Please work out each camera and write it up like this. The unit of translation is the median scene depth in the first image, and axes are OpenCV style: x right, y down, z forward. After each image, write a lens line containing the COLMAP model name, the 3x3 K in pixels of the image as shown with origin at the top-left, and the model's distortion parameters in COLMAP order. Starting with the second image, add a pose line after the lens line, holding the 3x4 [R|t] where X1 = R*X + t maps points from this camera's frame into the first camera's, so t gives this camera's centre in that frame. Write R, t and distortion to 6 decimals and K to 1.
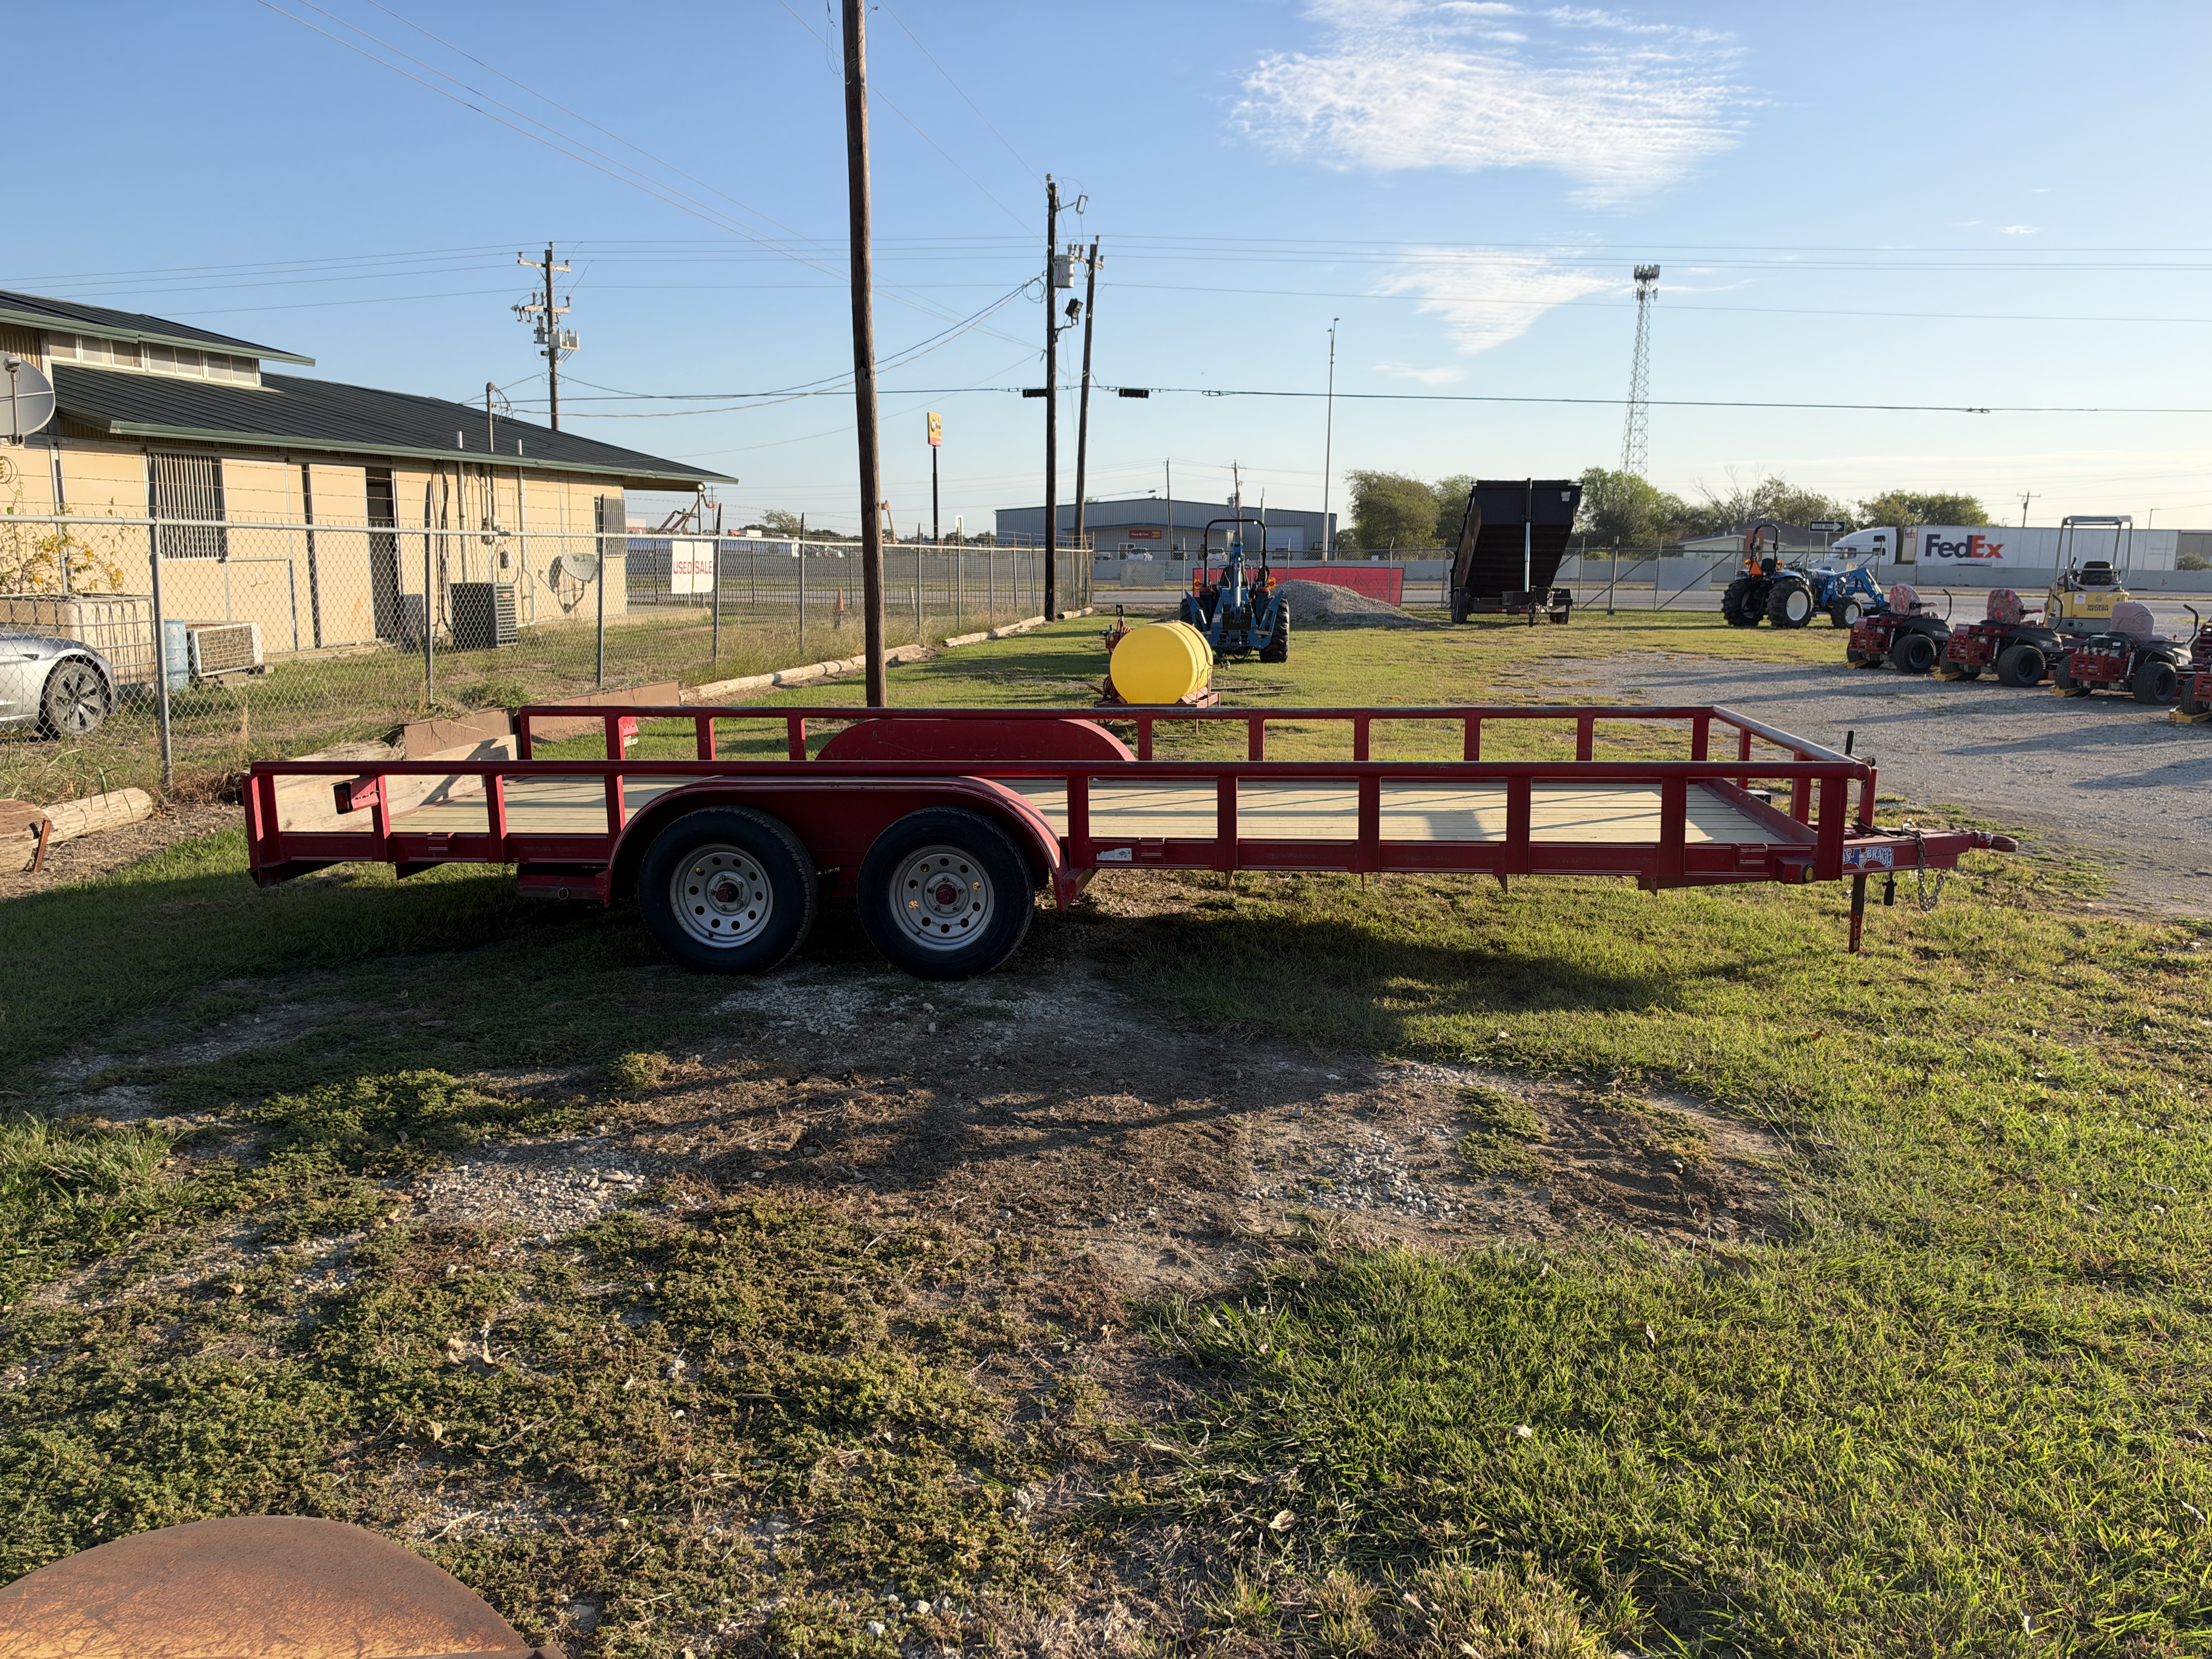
lens RADIAL K [[1612.0, 0, 1097.9], [0, 1612.0, 820.8], [0, 0, 1]] dist [0.042546, -0.067340]
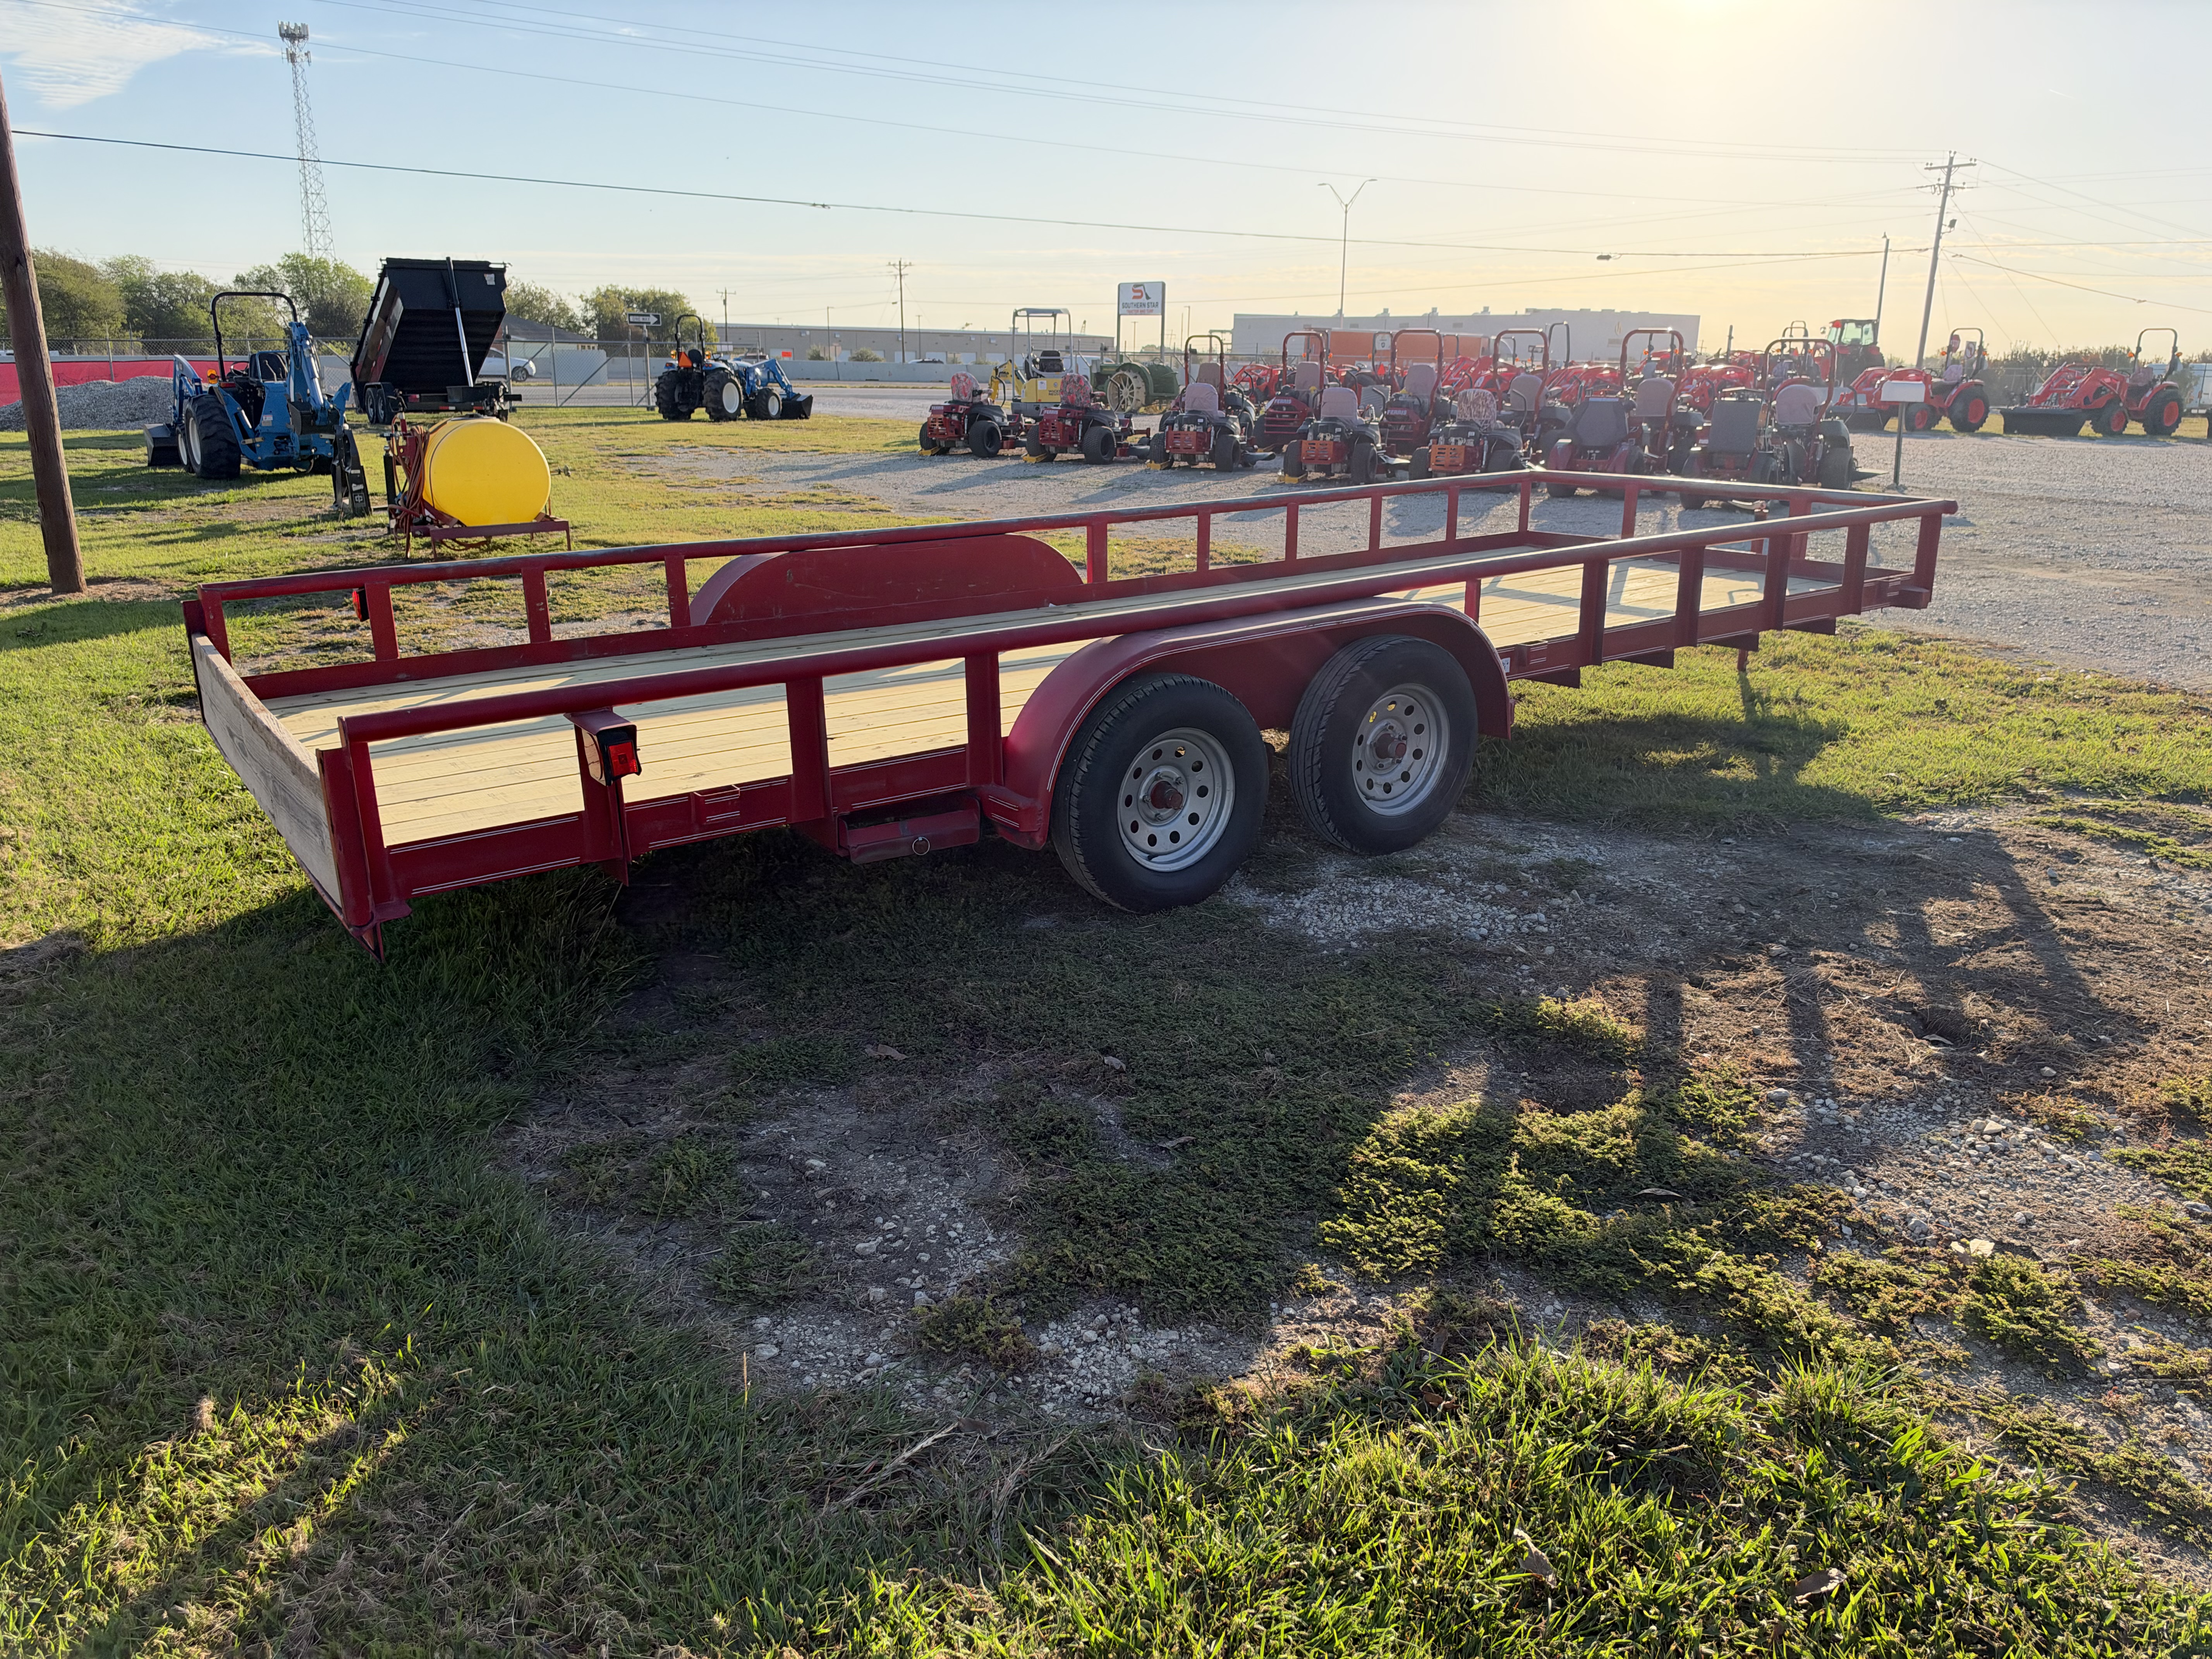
lens RADIAL K [[1612.0, 0, 1097.9], [0, 1612.0, 820.8], [0, 0, 1]] dist [0.042546, -0.067340]
pose [[0.722601, -0.196088, 0.662871, -0.242610], [0.116034, 0.979724, 0.163329, -0.021515], [-0.681457, -0.041106, 0.730702, 0.165790]]
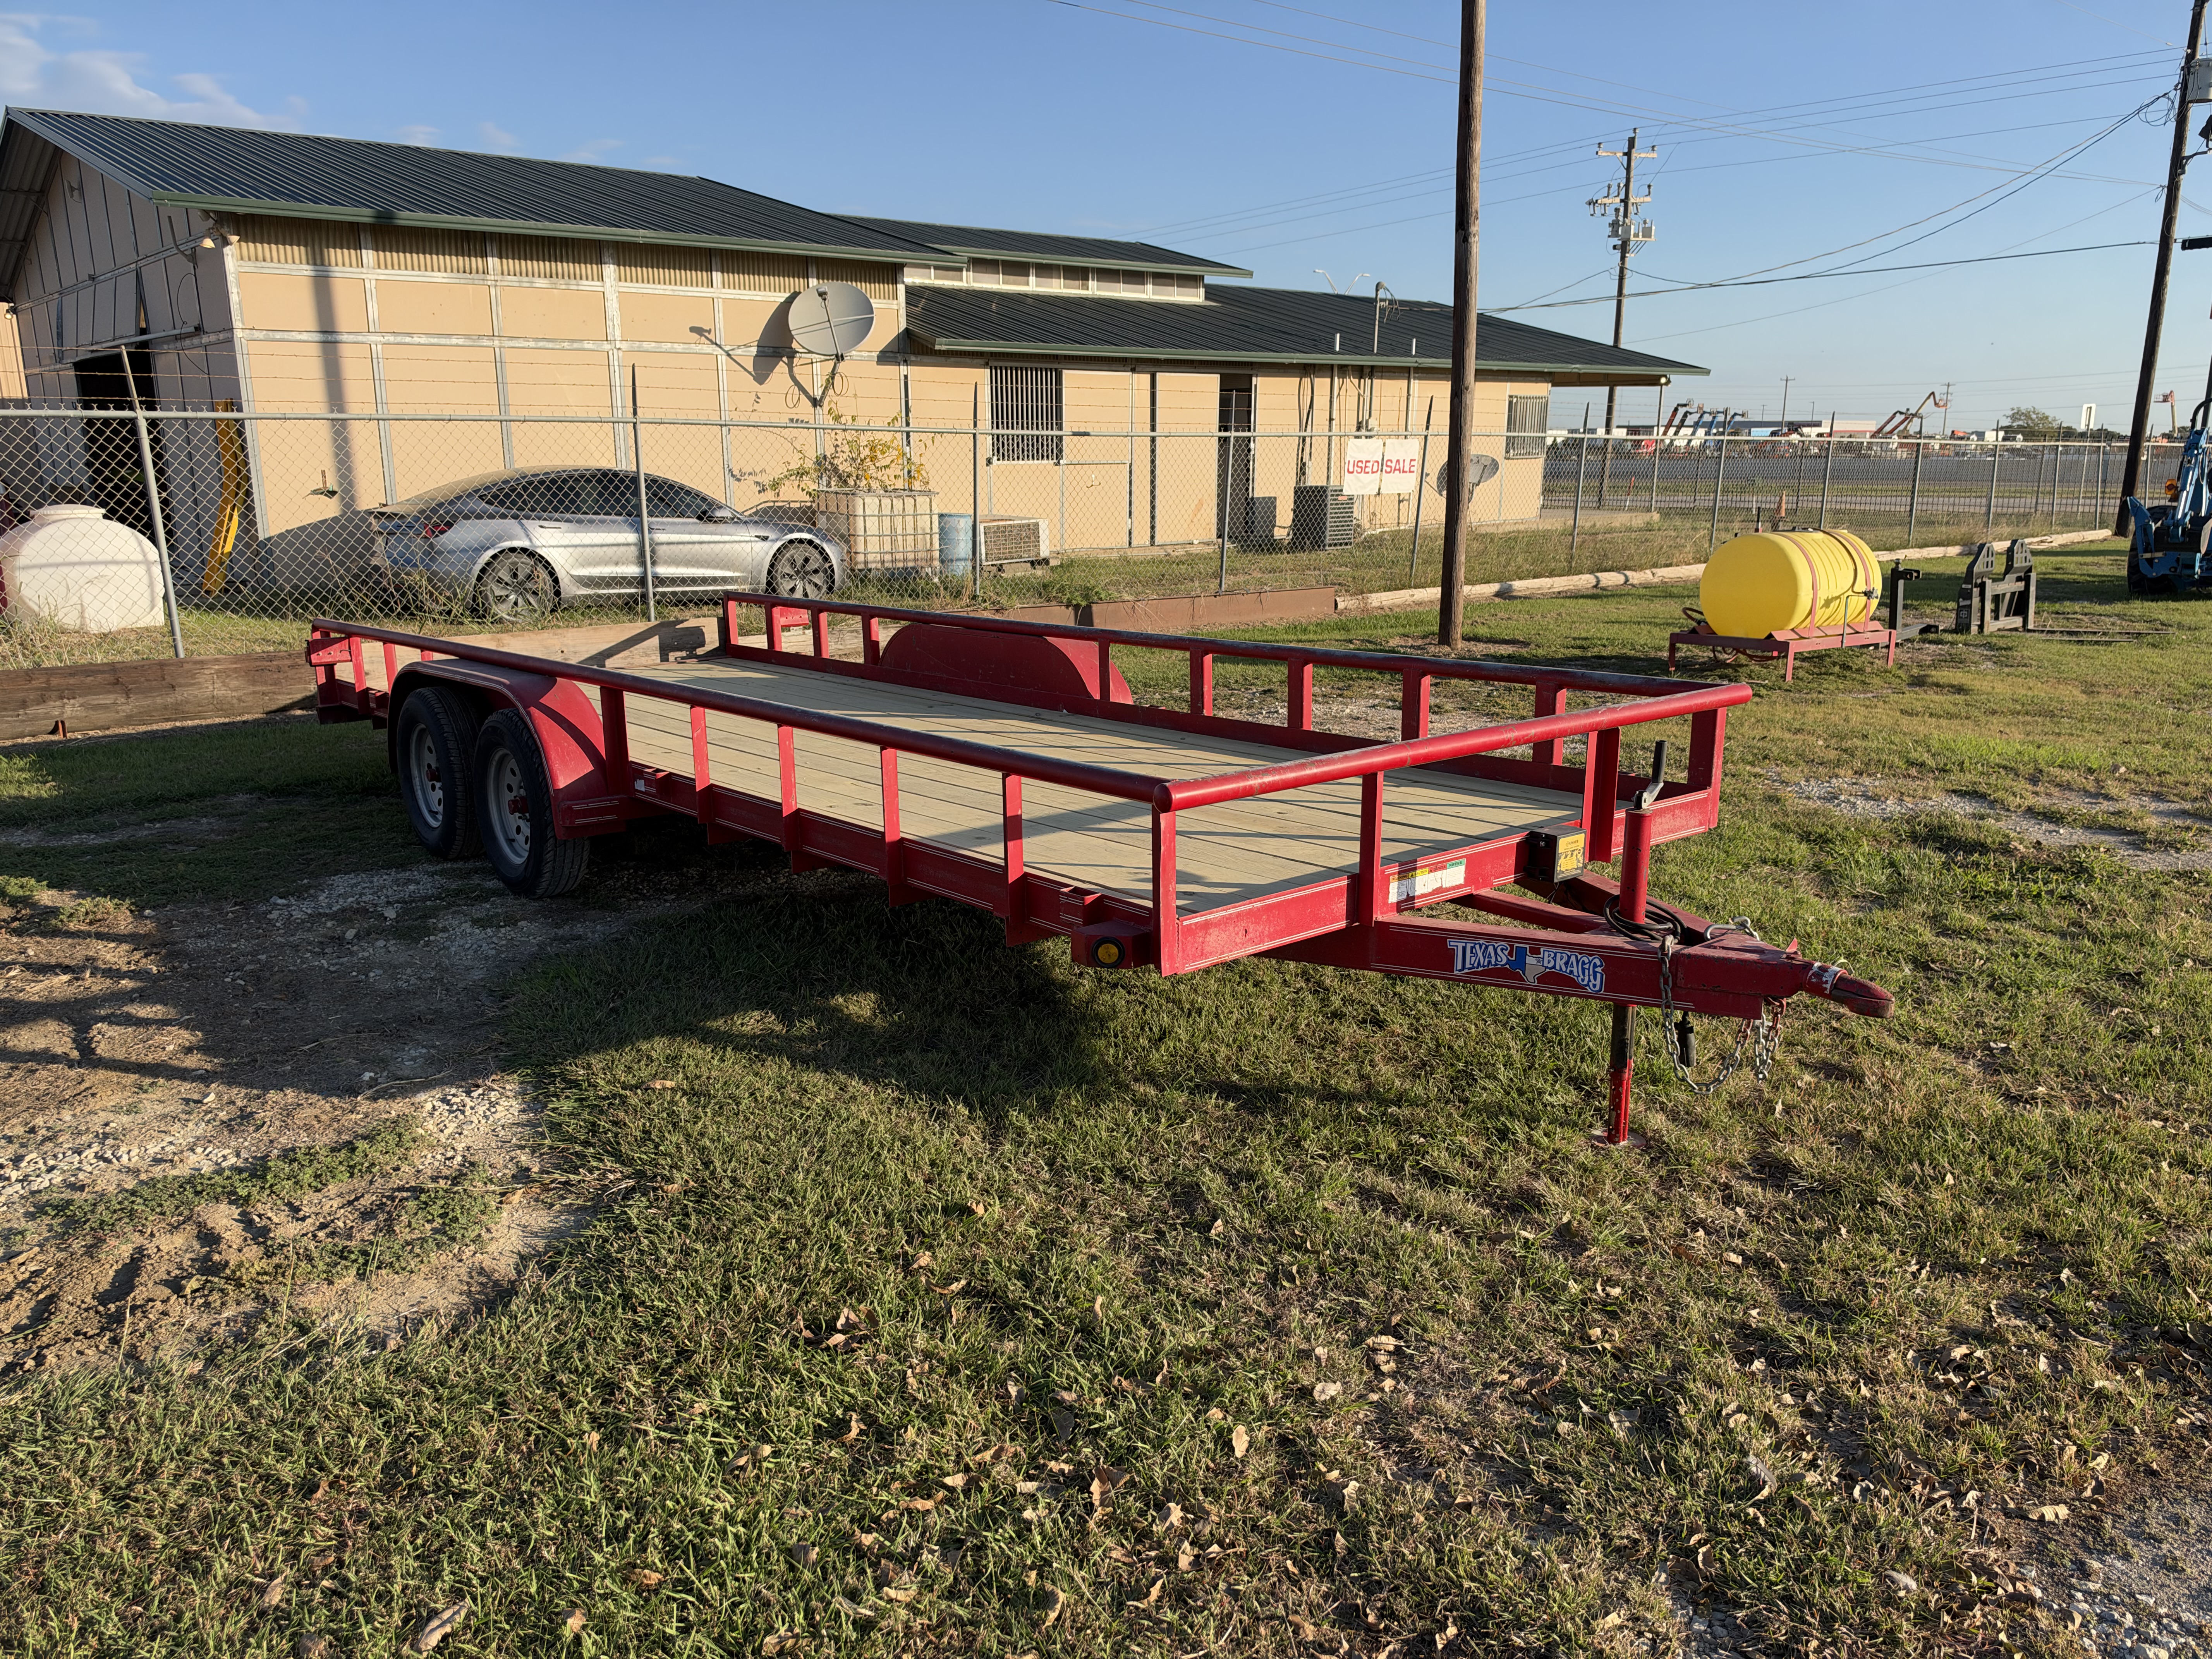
lens RADIAL K [[1561.6, 0, 1112.9], [0, 1561.6, 868.4], [0, 0, 1]] dist [0.175262, -0.370564]
pose [[0.757425, 0.159711, -0.633088, 0.240903], [-0.104245, 0.986764, 0.124214, -0.021176], [0.644547, -0.028087, 0.764049, 0.169734]]
